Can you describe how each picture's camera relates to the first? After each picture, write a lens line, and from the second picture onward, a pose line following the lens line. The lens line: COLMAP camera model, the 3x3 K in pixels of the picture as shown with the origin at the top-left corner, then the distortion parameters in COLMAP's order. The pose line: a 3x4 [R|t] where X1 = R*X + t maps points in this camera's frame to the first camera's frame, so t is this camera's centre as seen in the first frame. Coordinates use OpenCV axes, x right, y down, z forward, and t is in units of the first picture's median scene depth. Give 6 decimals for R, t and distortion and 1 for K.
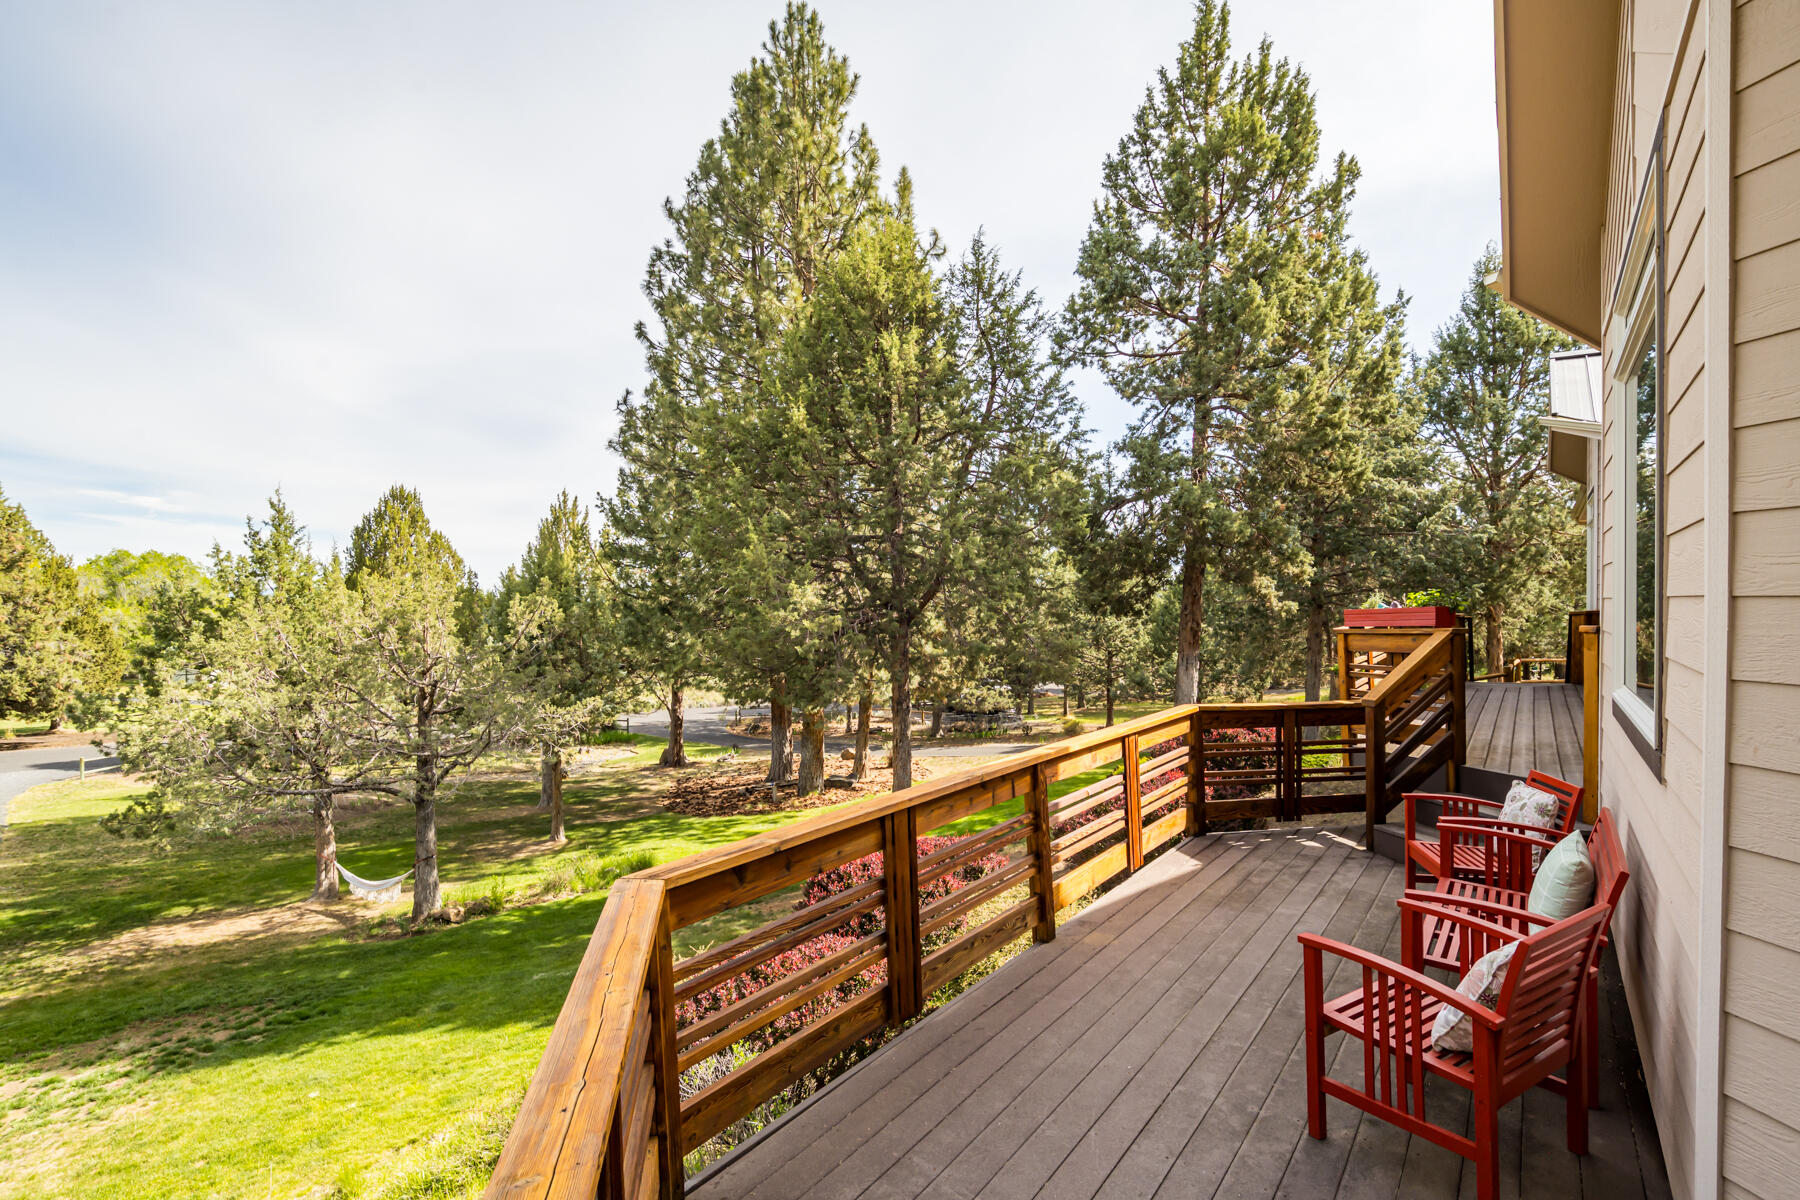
lens RADIAL K [[925.9, 0, 900.9], [0, 925.9, 609.7], [0, 0, 1]] dist [-0.020011, 0.008500]
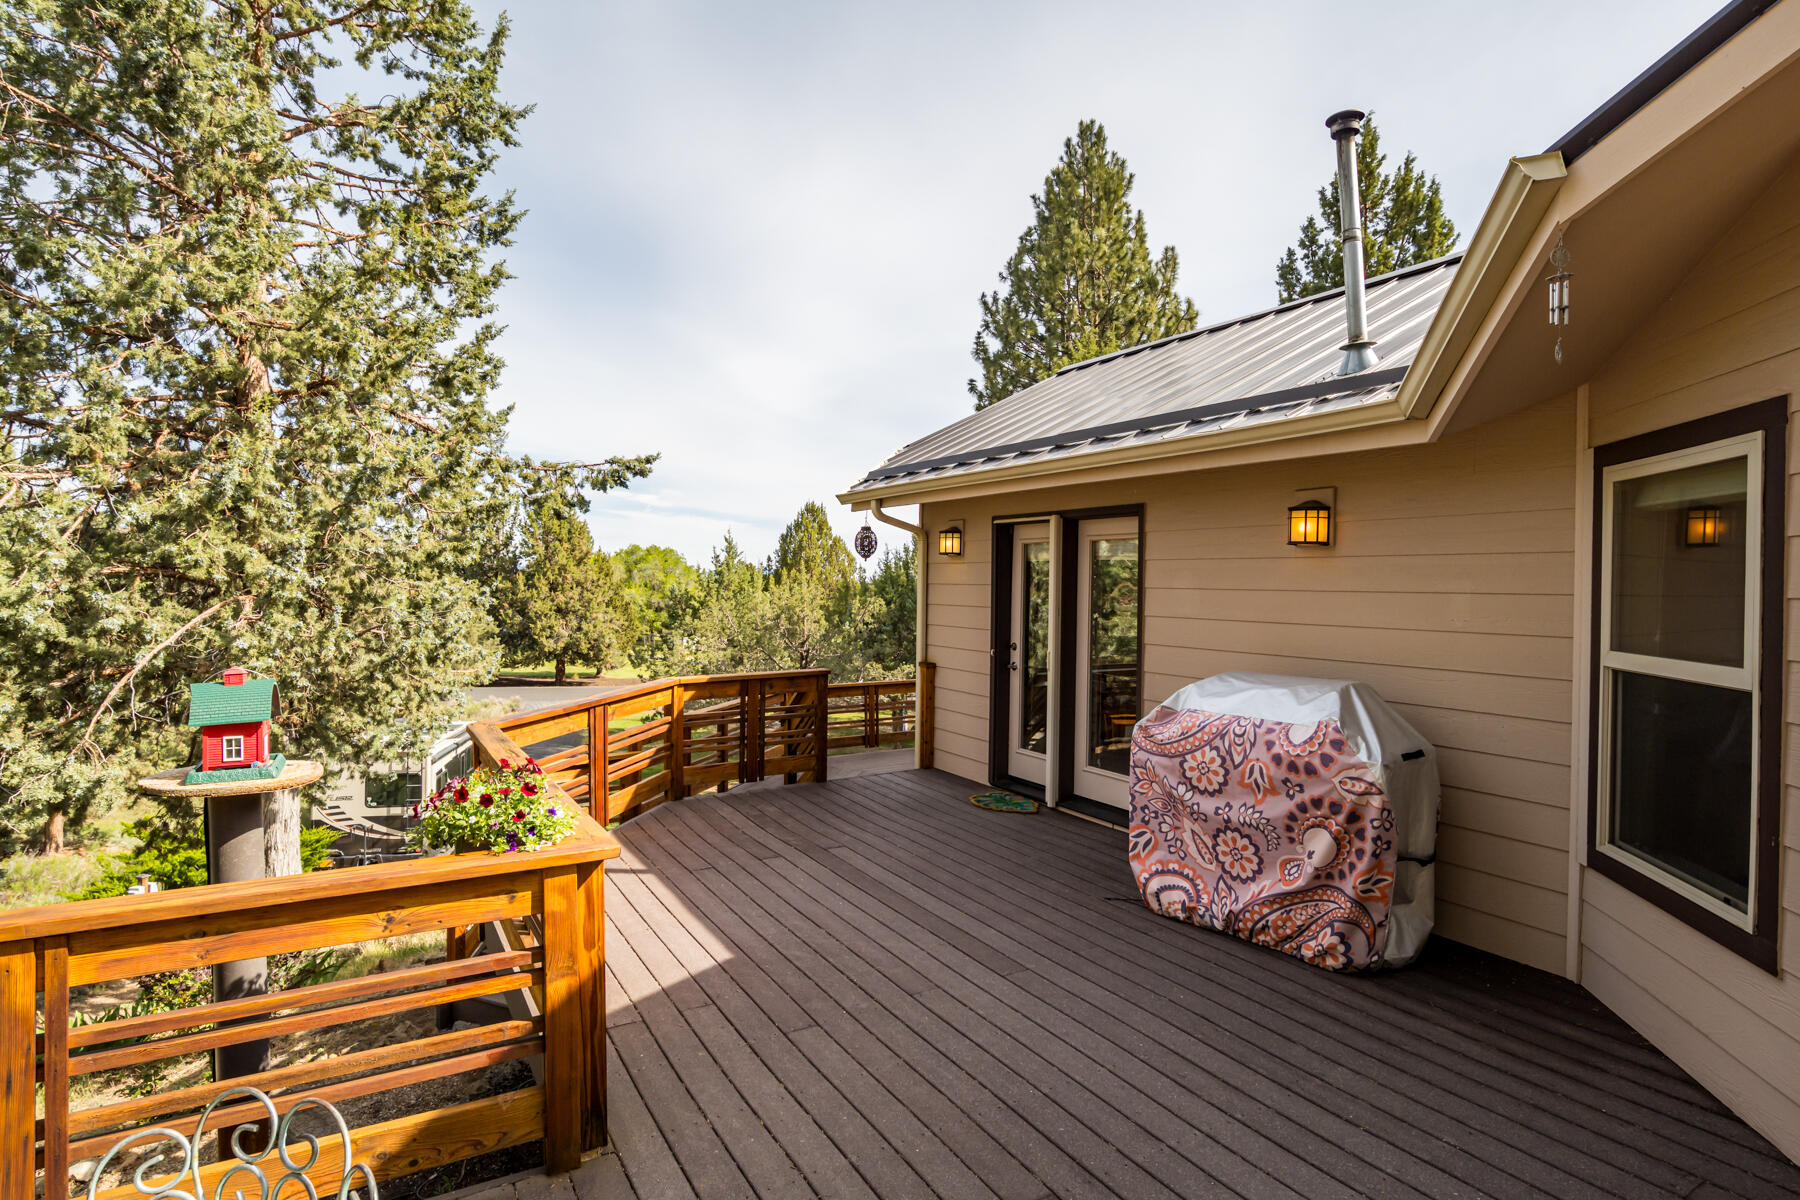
lens RADIAL K [[925.9, 0, 894.3], [0, 925.9, 601.5], [0, 0, 1]] dist [-0.020011, 0.008500]
pose [[0.910825, 0.021382, -0.412239, 0.178717], [-0.018437, 0.999768, 0.011119, -0.016094], [0.412381, -0.002527, 0.911008, -0.250493]]
